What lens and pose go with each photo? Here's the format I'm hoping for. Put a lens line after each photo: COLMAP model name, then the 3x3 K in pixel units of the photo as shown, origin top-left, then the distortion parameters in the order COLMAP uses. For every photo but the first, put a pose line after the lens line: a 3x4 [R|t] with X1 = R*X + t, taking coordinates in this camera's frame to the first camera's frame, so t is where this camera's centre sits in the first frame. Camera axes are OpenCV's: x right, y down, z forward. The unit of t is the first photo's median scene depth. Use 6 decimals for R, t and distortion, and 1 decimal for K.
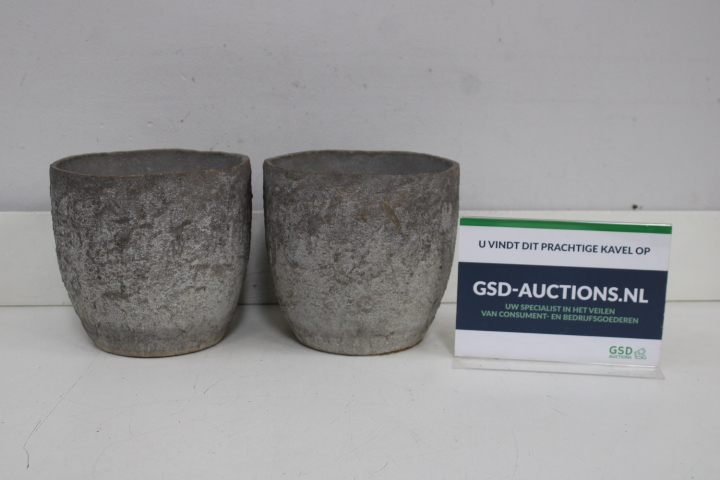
lens RADIAL K [[1017.7, 0, 360.0], [0, 1017.7, 240.0], [0, 0, 1]] dist [-0.036458, -0.008511]
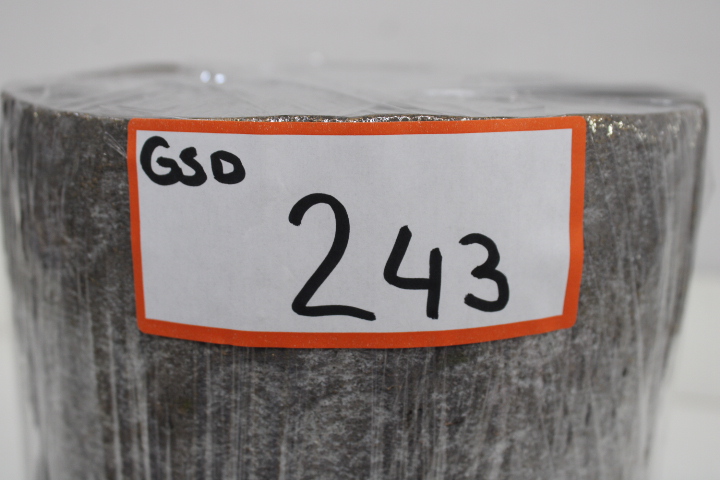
lens RADIAL K [[862.1, 0, 360.0], [0, 862.1, 240.0], [0, 0, 1]] dist [-0.110408, 0.176599]
pose [[0.959638, 0.093986, -0.265069, -0.141482], [-0.084230, 0.995291, 0.047961, -0.047630], [0.268329, -0.023699, 0.963036, 0.804025]]
